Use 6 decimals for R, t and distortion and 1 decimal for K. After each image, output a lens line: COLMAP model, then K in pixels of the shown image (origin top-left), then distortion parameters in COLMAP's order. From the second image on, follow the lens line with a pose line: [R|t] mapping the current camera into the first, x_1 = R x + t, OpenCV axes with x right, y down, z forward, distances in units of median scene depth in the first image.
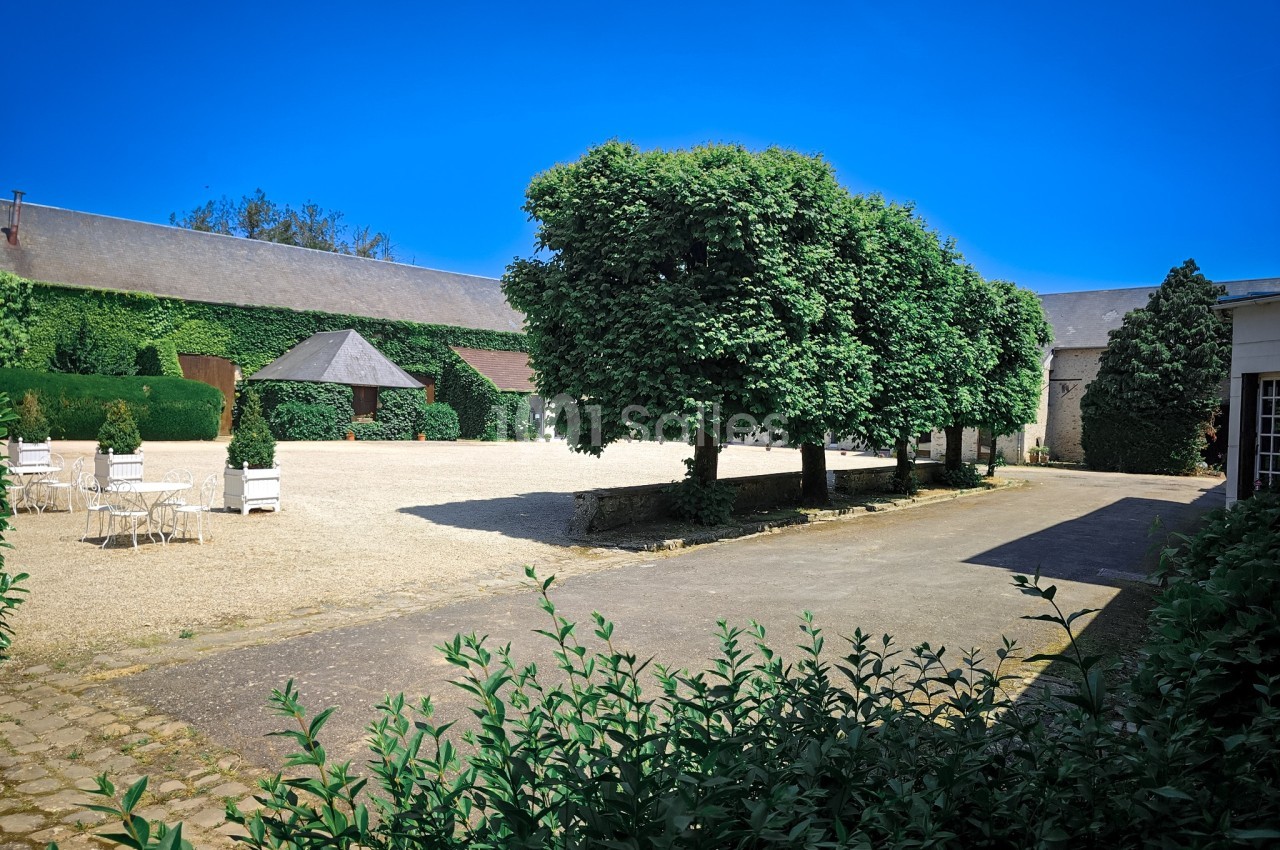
lens RADIAL K [[896.3, 0, 639.0], [0, 896.3, 425.6], [0, 0, 1]] dist [0.014272, 0.001116]
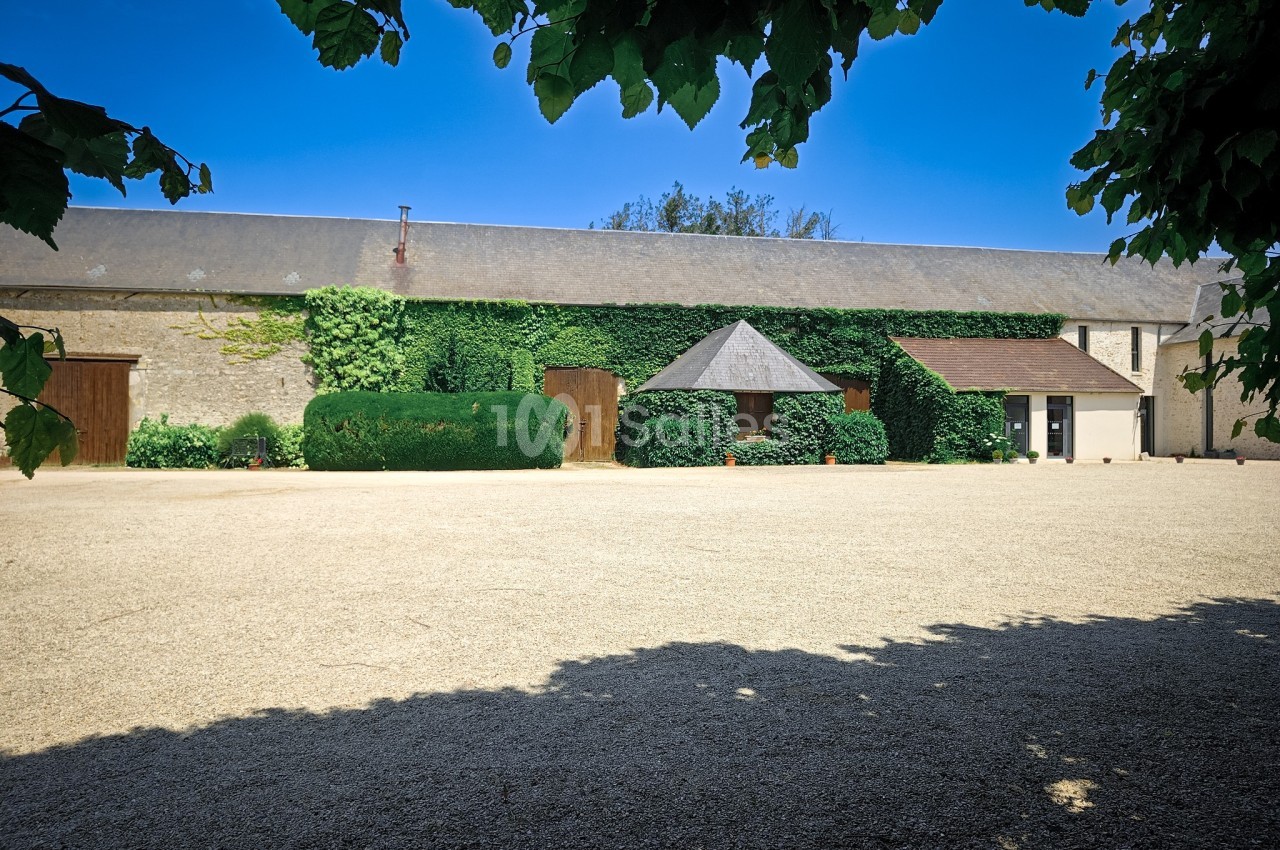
lens RADIAL K [[896.3, 0, 641.1], [0, 896.3, 427.4], [0, 0, 1]] dist [0.014272, 0.001116]
pose [[0.844599, -0.037533, -0.534082, 0.011294], [0.024292, 0.999199, -0.031803, 0.006045], [0.534847, 0.013887, 0.844835, 0.302845]]
